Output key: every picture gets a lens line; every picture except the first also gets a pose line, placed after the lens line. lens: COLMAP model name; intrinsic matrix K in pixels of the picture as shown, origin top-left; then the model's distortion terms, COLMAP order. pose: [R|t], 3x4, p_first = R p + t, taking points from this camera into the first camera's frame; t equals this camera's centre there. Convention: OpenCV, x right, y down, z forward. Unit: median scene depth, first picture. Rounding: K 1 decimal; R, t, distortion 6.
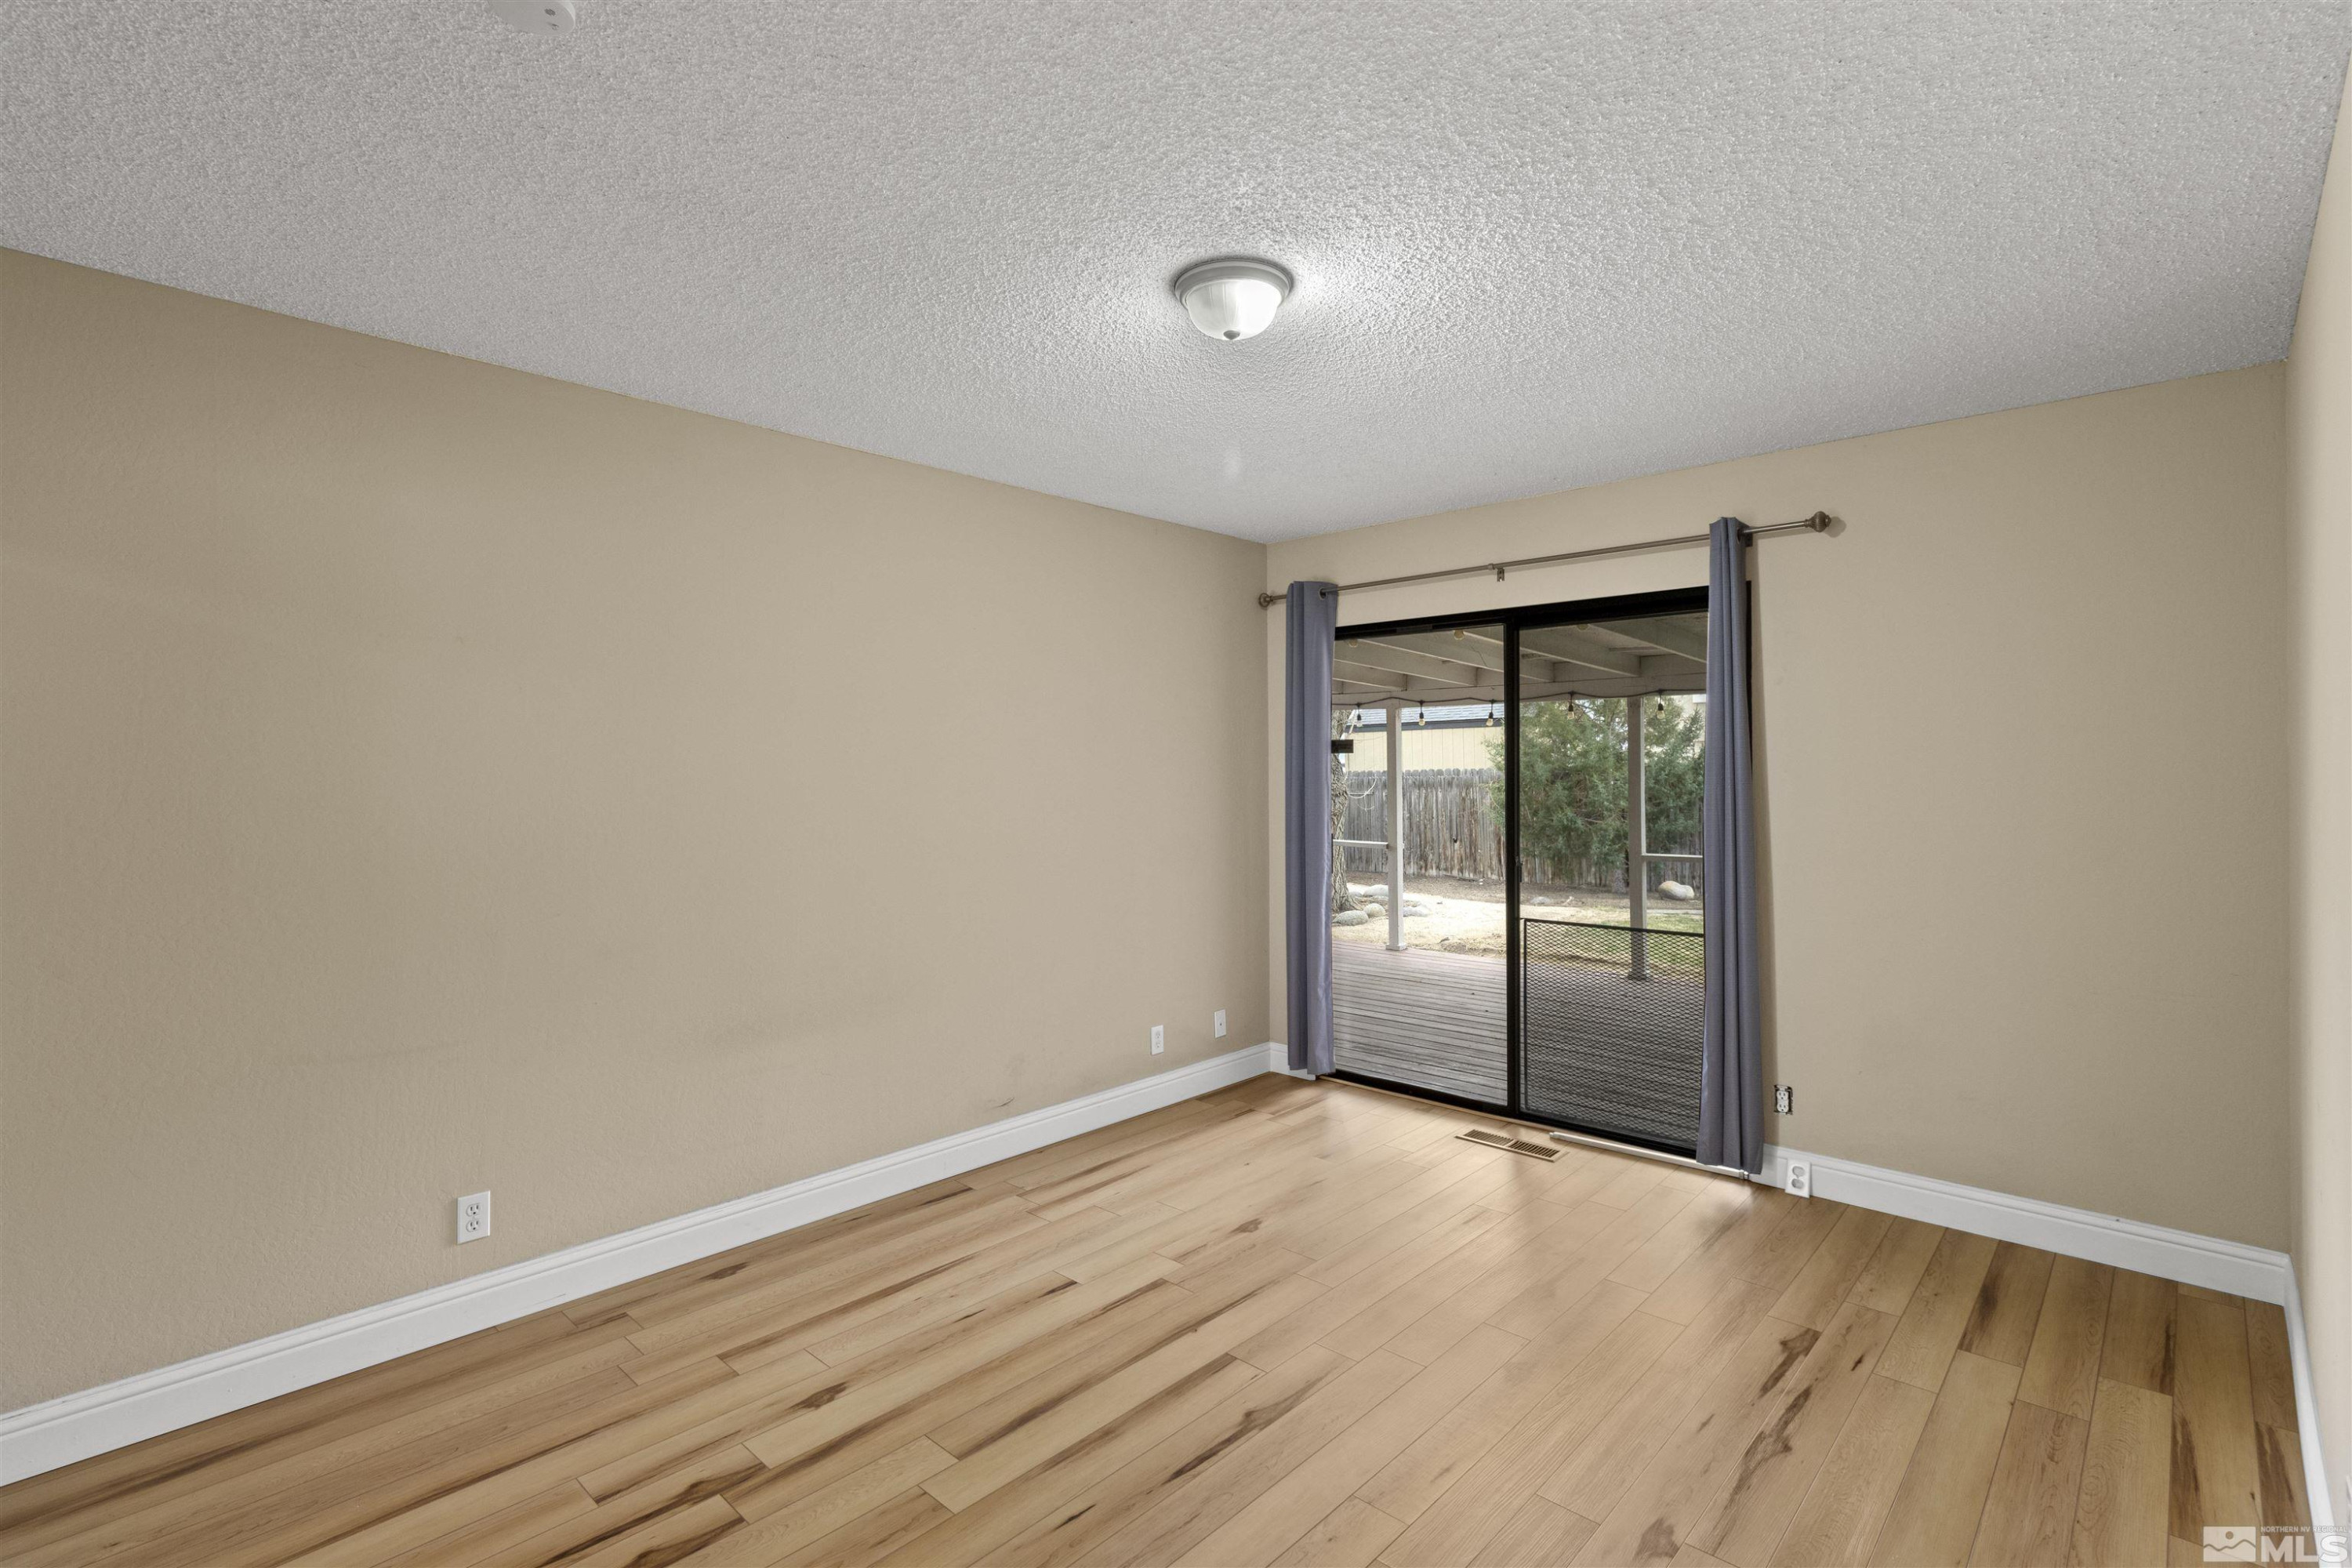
lens RADIAL K [[1099.6, 0, 1182.7], [0, 1099.6, 770.2], [0, 0, 1]] dist [-0.003964, 0.001680]
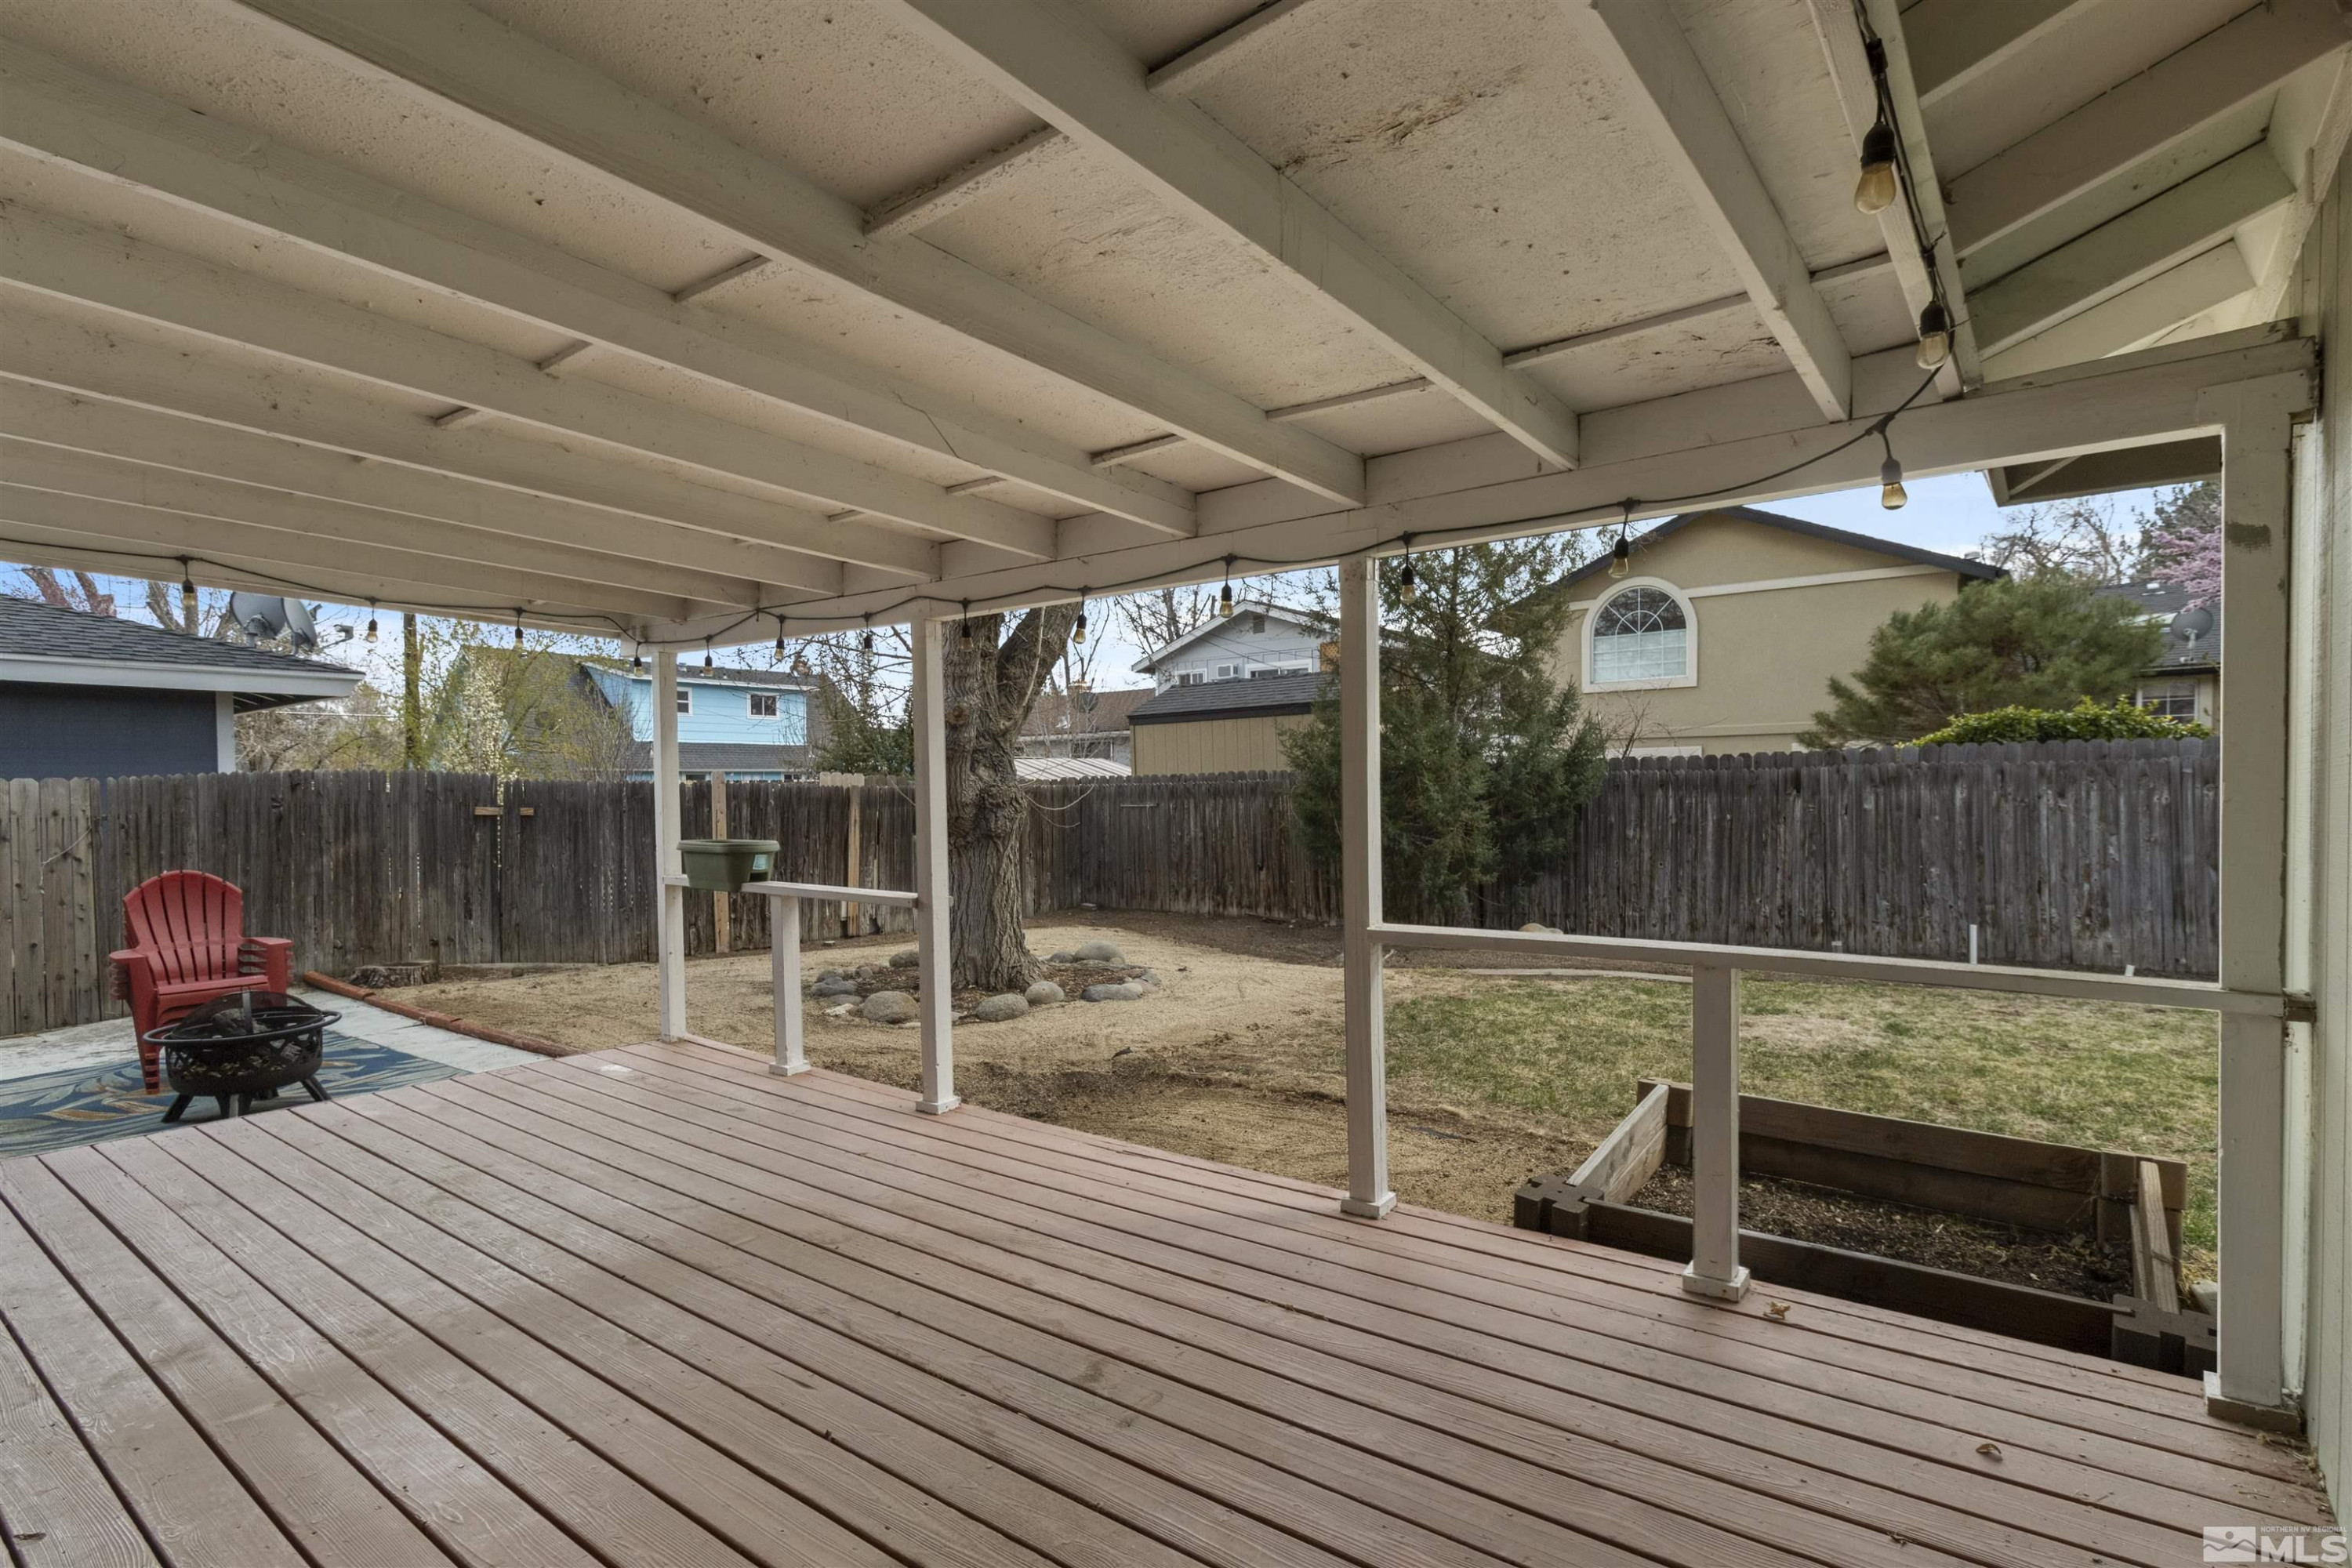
lens RADIAL K [[1166.3, 0, 1170.3], [0, 1166.3, 800.1], [0, 0, 1]] dist [0.002442, 0.000039]
pose [[0.996446, -0.007498, 0.083899, 0.142685], [0.006510, 0.999906, 0.012053, 0.010204], [-0.083982, -0.011464, 0.996401, 0.262903]]
